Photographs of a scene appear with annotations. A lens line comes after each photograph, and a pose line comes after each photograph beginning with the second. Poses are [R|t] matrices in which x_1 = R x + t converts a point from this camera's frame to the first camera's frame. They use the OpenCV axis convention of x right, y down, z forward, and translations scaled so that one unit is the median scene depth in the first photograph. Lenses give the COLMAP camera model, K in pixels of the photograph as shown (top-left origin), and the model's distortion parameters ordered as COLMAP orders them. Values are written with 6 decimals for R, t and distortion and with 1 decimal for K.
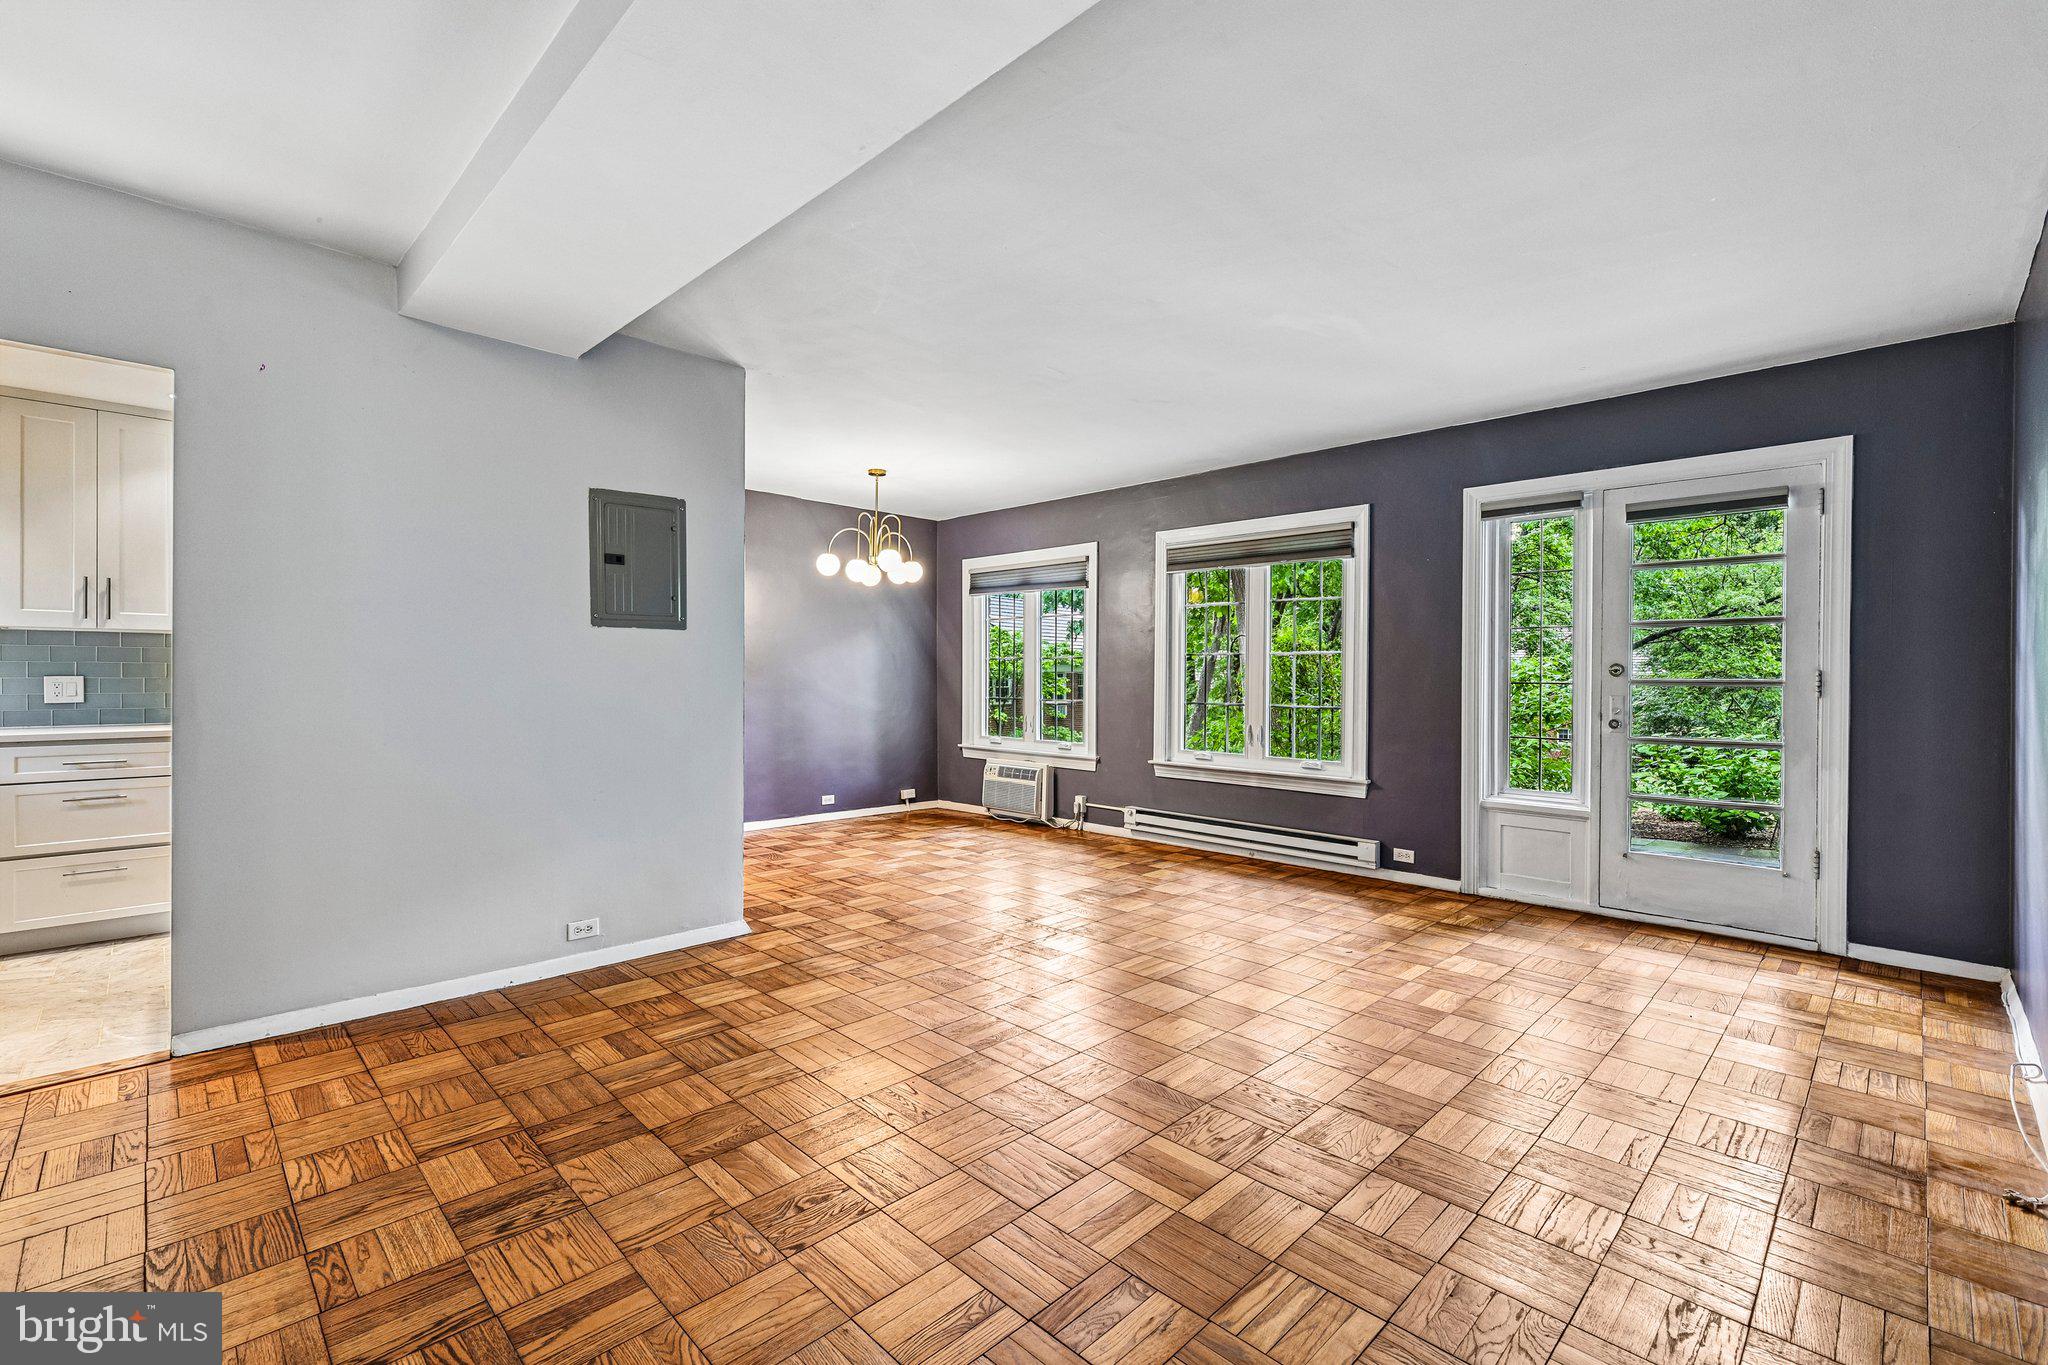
lens RADIAL K [[889.3, 0, 1024.0], [0, 889.3, 682.5], [0, 0, 1]] dist [0.013270, 0.000152]
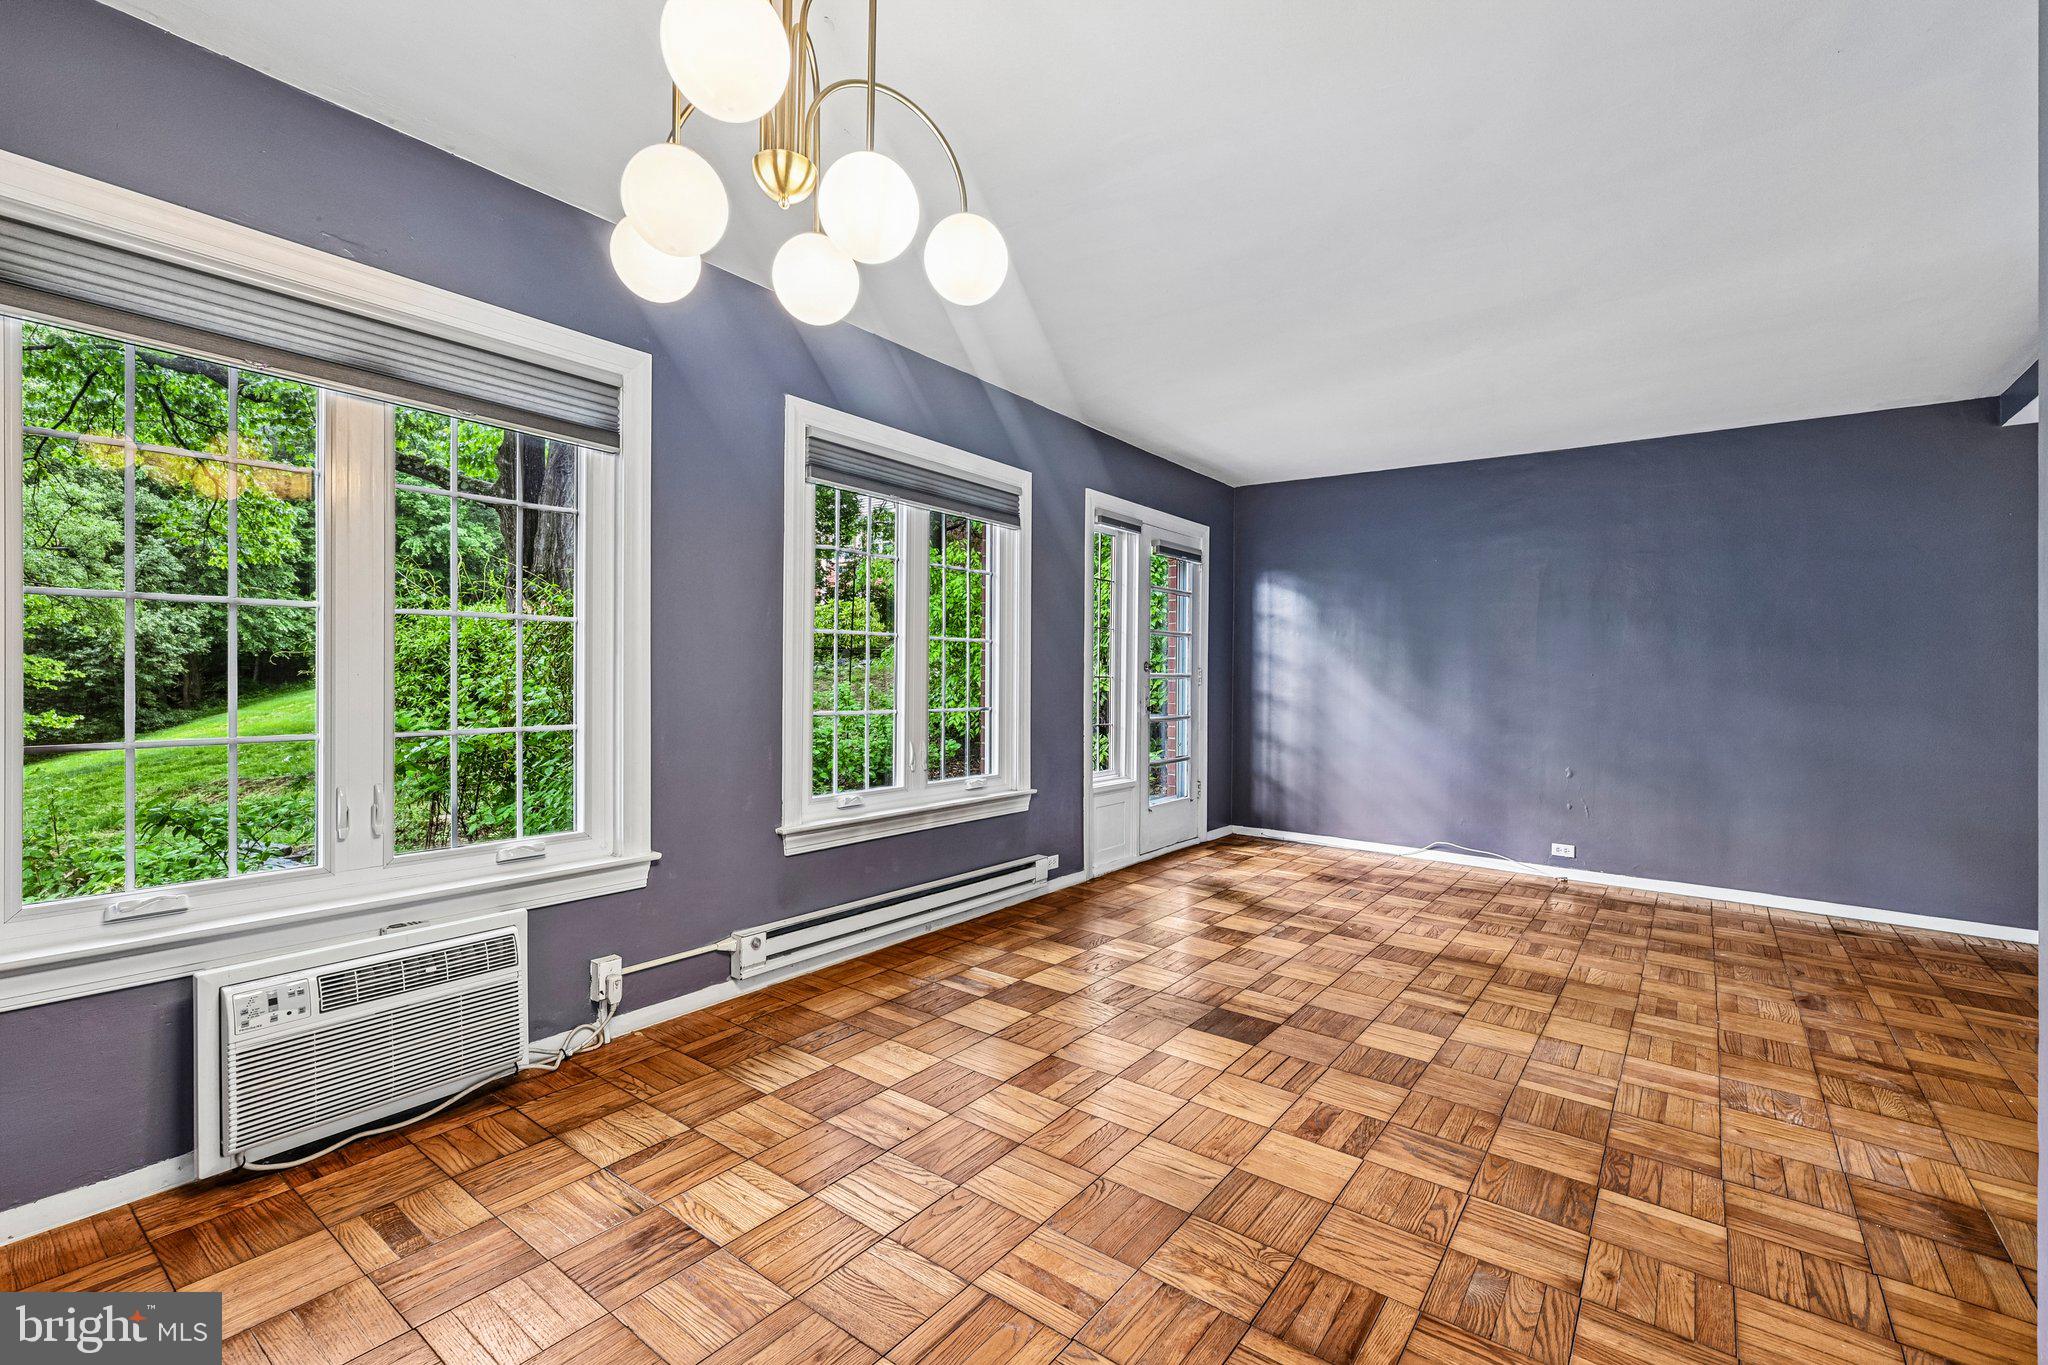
lens RADIAL K [[889.3, 0, 1024.0], [0, 889.3, 682.5], [0, 0, 1]] dist [0.013270, 0.000152]
pose [[-0.134633, -0.019657, 0.990701, -0.382821], [-0.009433, 0.999783, 0.018556, -0.009201], [-0.990851, -0.006847, -0.134789, 0.902426]]
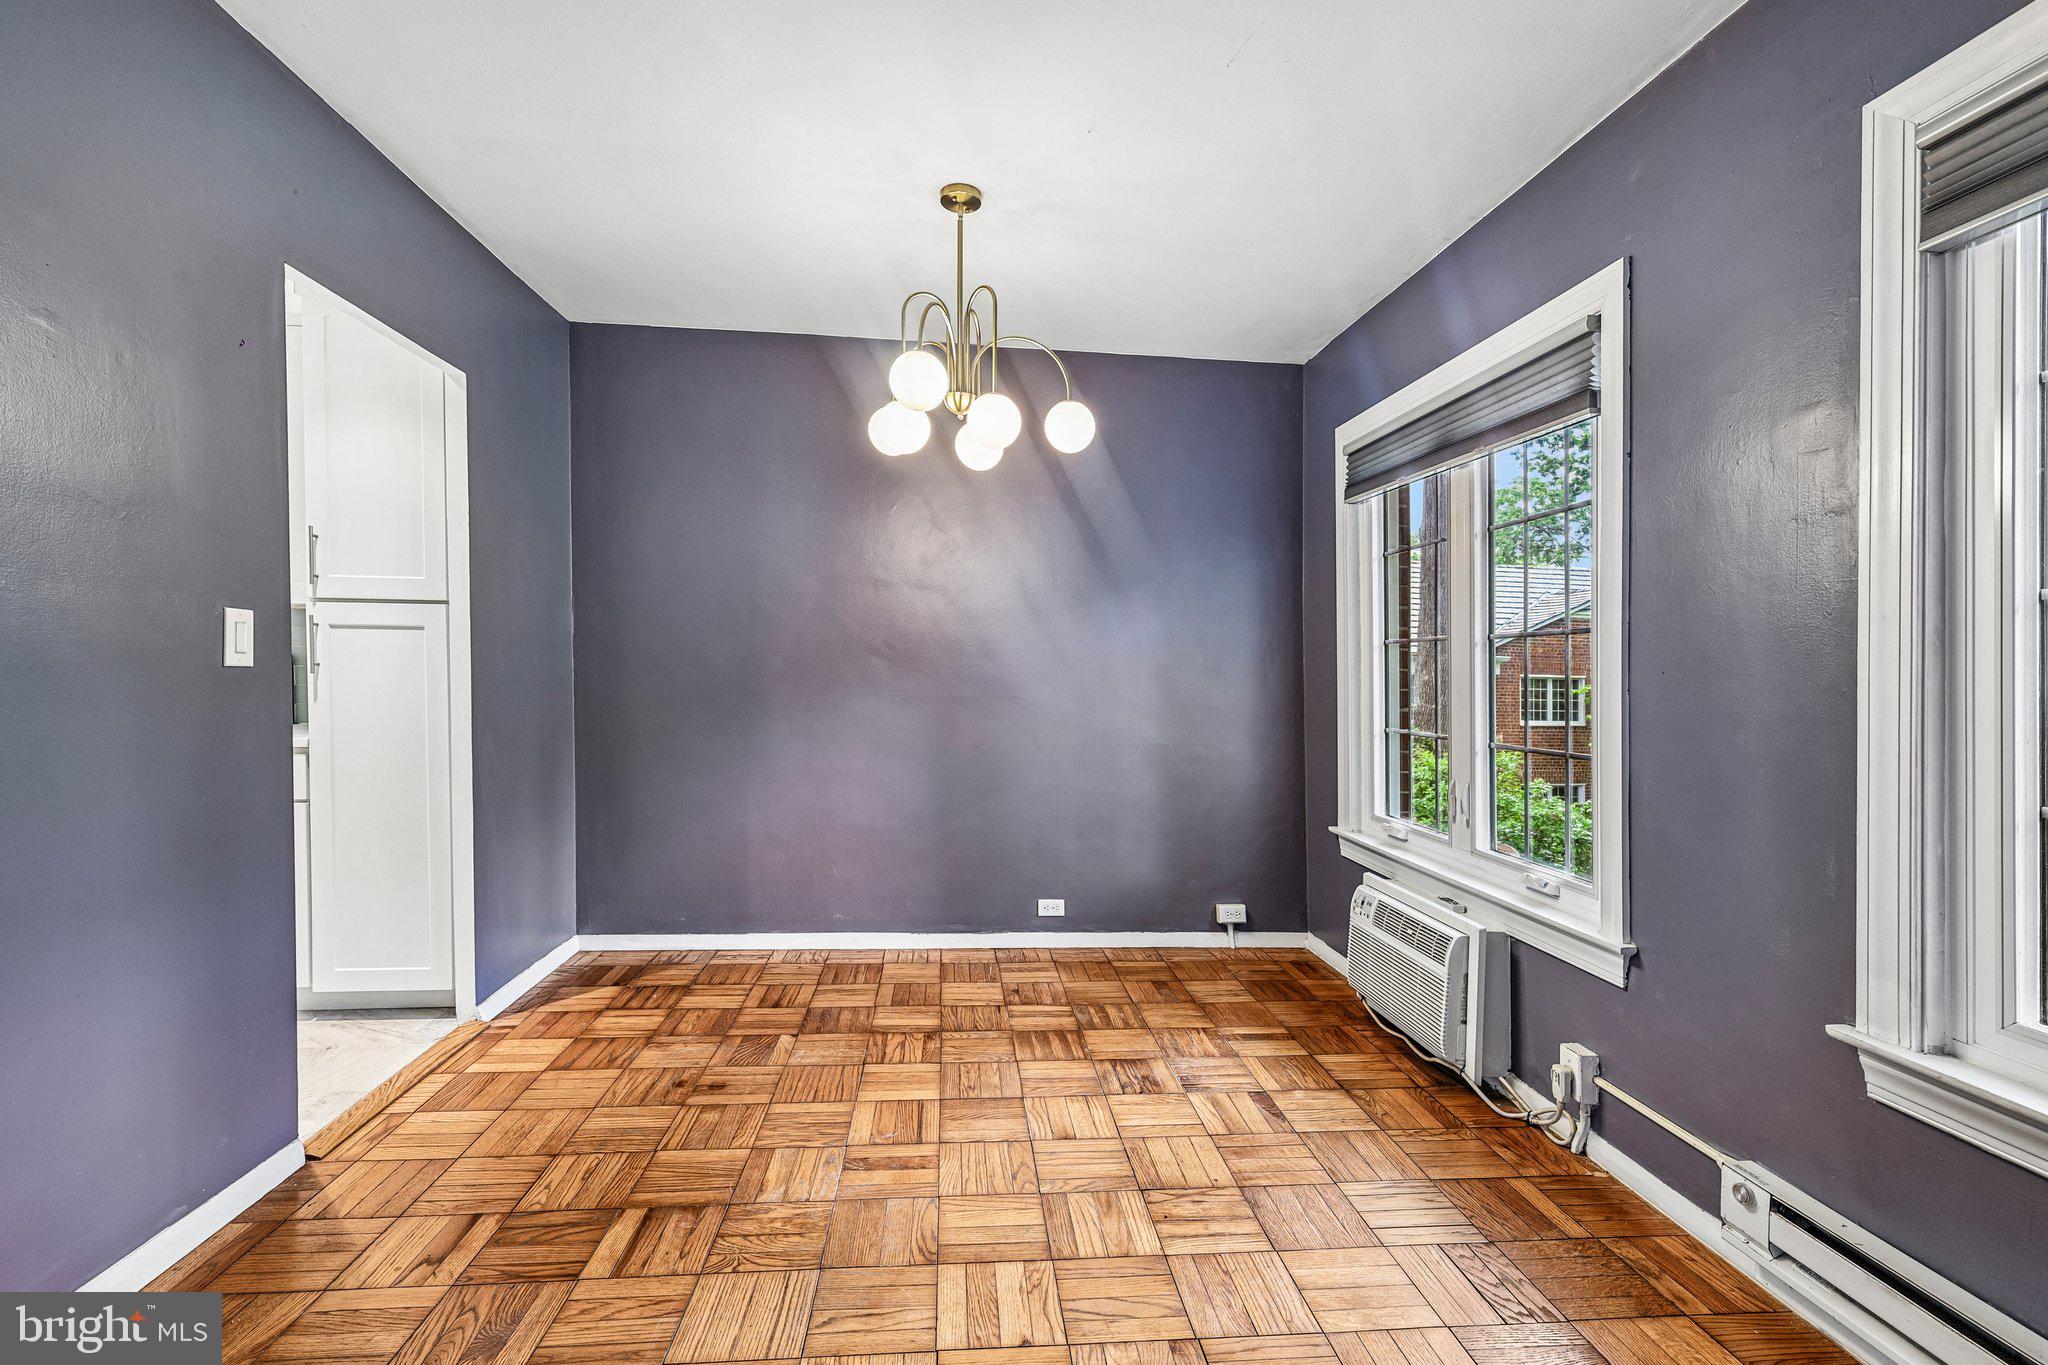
lens RADIAL K [[913.0, 0, 1009.0], [0, 913.0, 666.7], [0, 0, 1]] dist [0.024141, 0.000241]
pose [[0.759141, 0.004255, -0.650912, 0.131038], [-0.015519, 0.999813, -0.011563, -0.006987], [0.650741, 0.018880, 0.759065, 0.624149]]
